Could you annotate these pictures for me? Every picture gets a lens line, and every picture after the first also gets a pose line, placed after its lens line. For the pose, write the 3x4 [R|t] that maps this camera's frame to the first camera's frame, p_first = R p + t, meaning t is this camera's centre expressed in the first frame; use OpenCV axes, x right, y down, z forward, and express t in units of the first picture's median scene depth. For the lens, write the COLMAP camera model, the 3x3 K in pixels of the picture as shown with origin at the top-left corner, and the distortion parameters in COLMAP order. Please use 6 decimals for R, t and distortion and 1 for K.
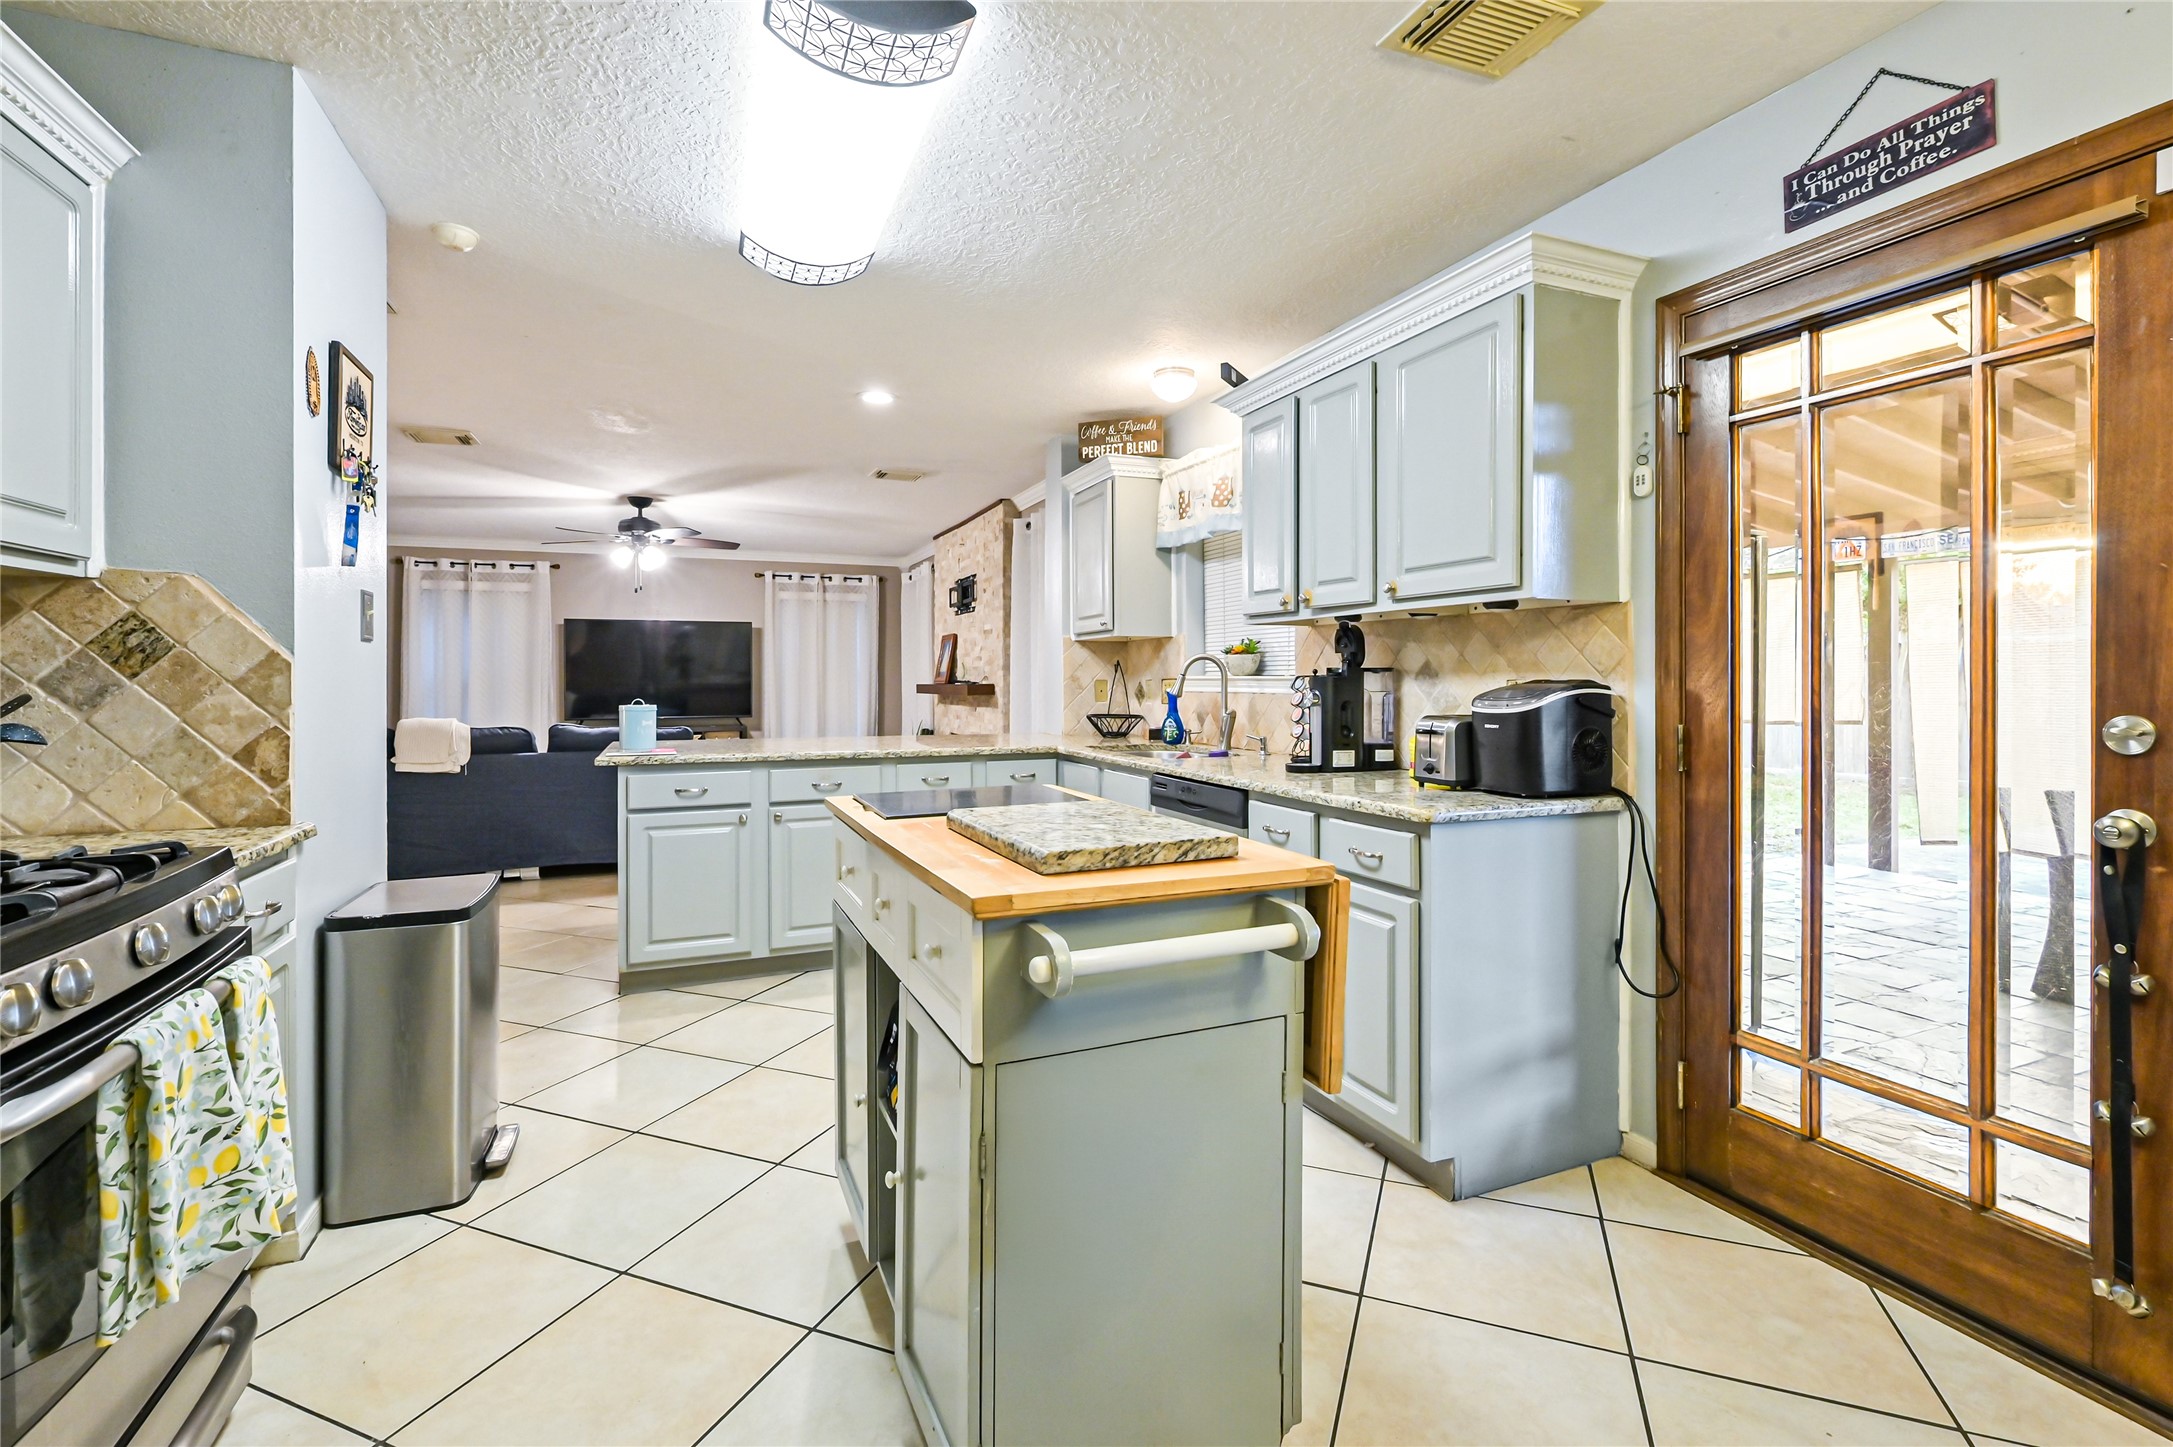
lens RADIAL K [[978.8, 0, 1104.6], [0, 978.8, 682.2], [0, 0, 1]] dist [-0.001795, -0.000704]
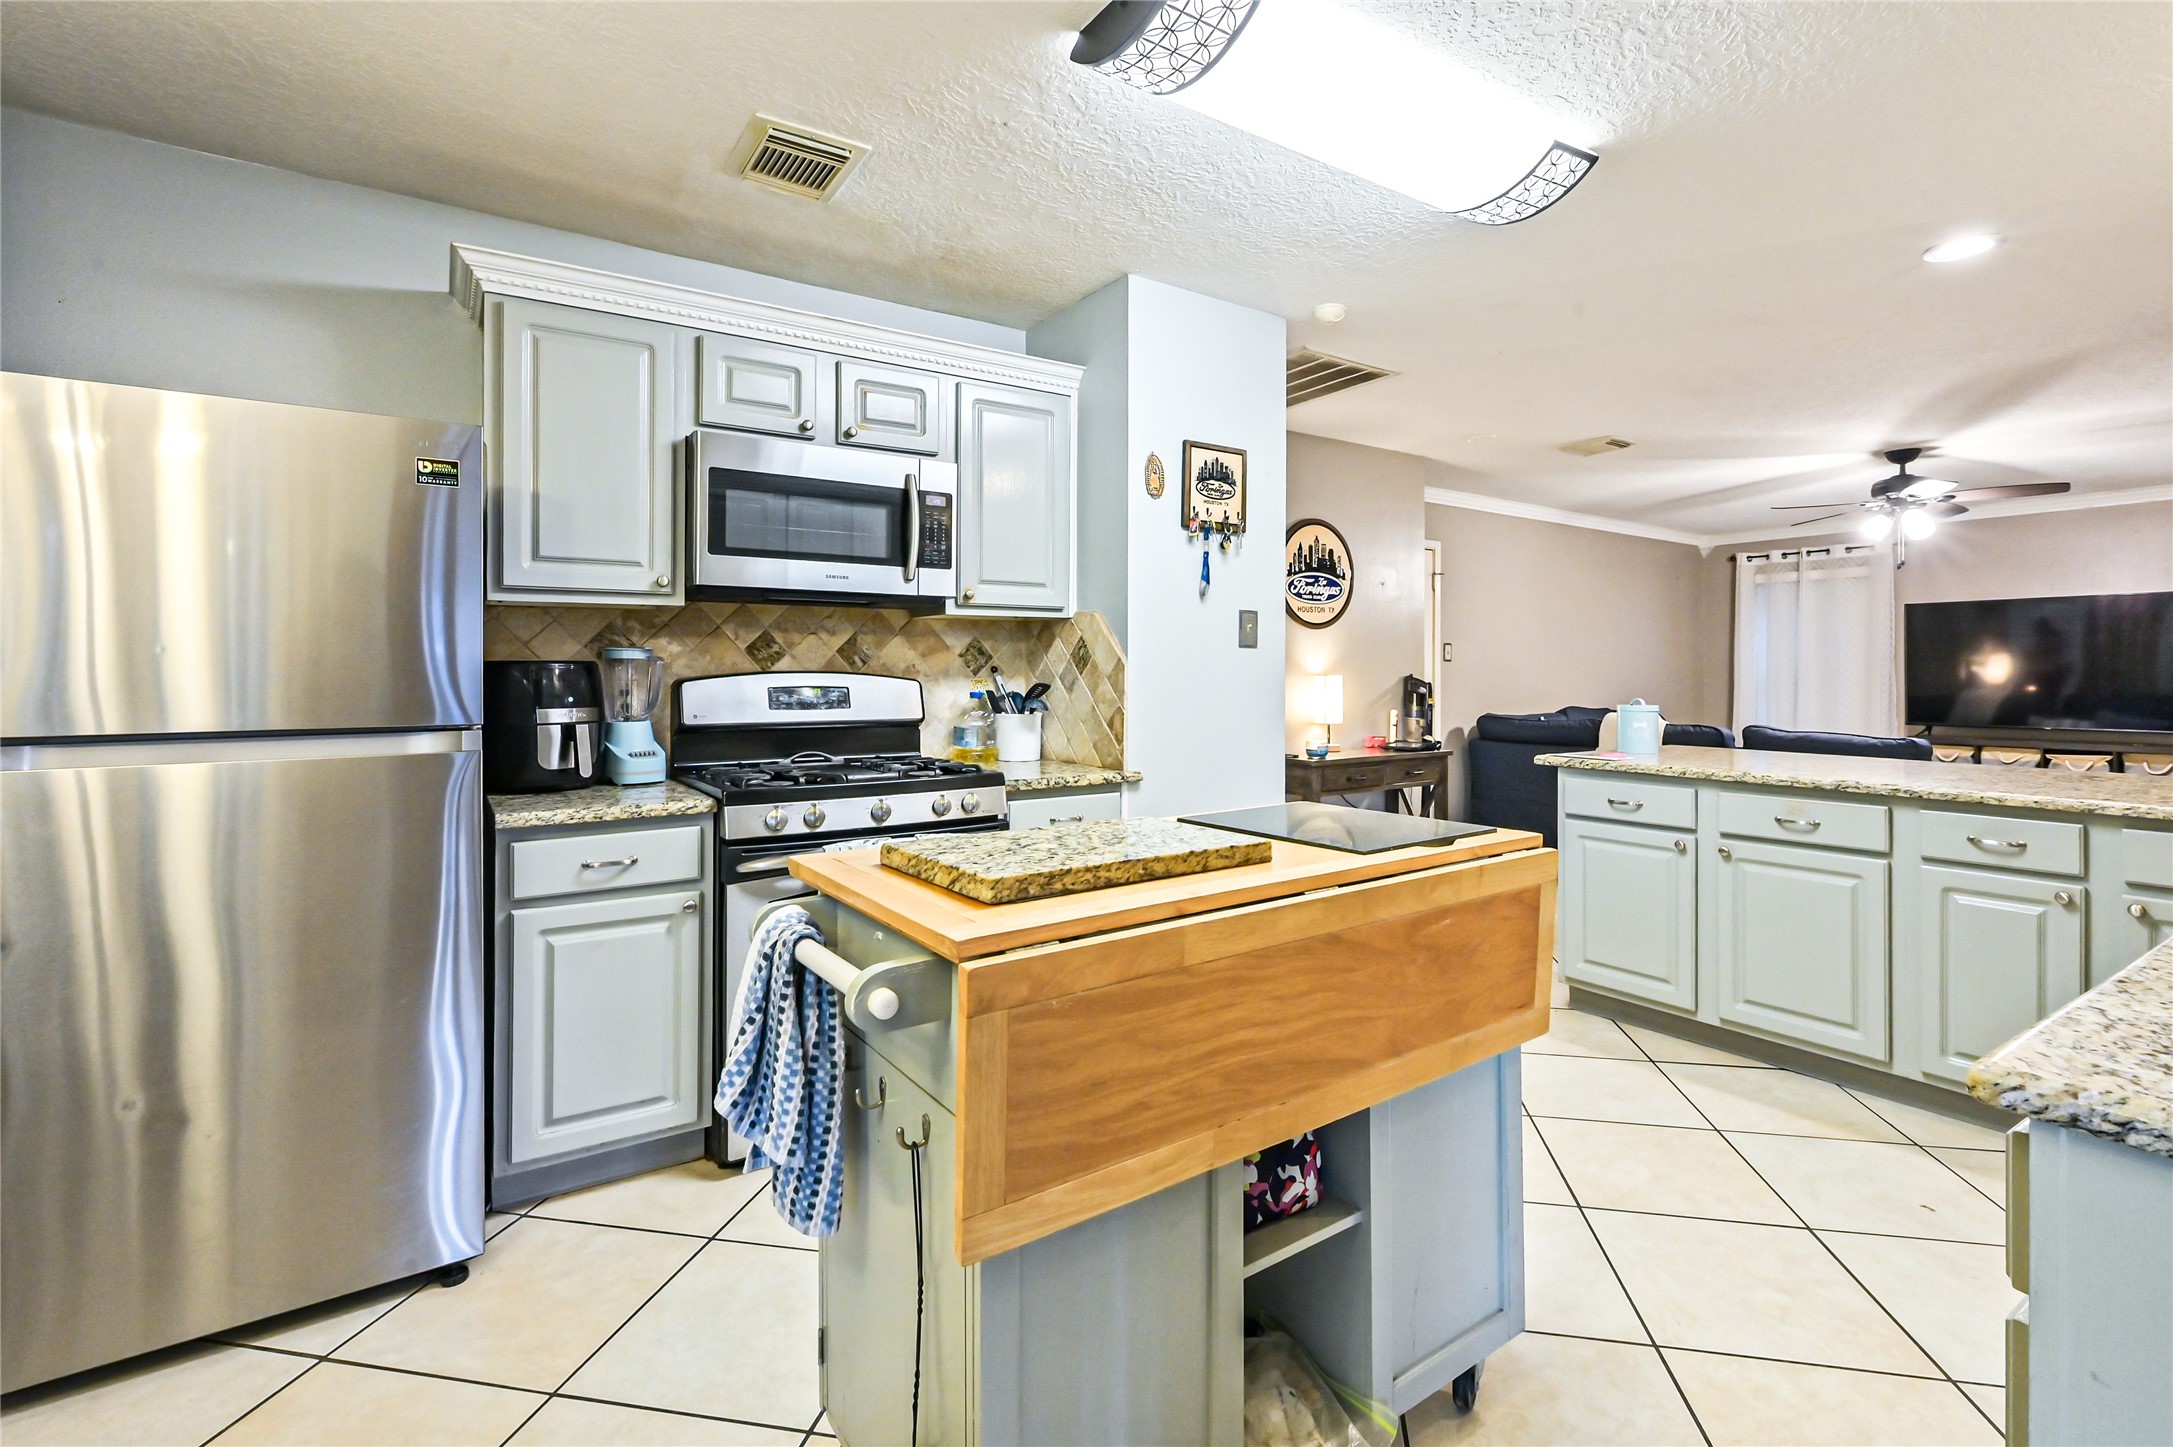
lens RADIAL K [[978.8, 0, 1086.5], [0, 978.8, 671.8], [0, 0, 1]] dist [-0.001795, -0.000704]
pose [[0.173162, 0.001004, -0.984893, 0.351562], [-0.006022, 0.999982, -0.000040, -0.004632], [0.984875, 0.005938, 0.173165, 0.355000]]
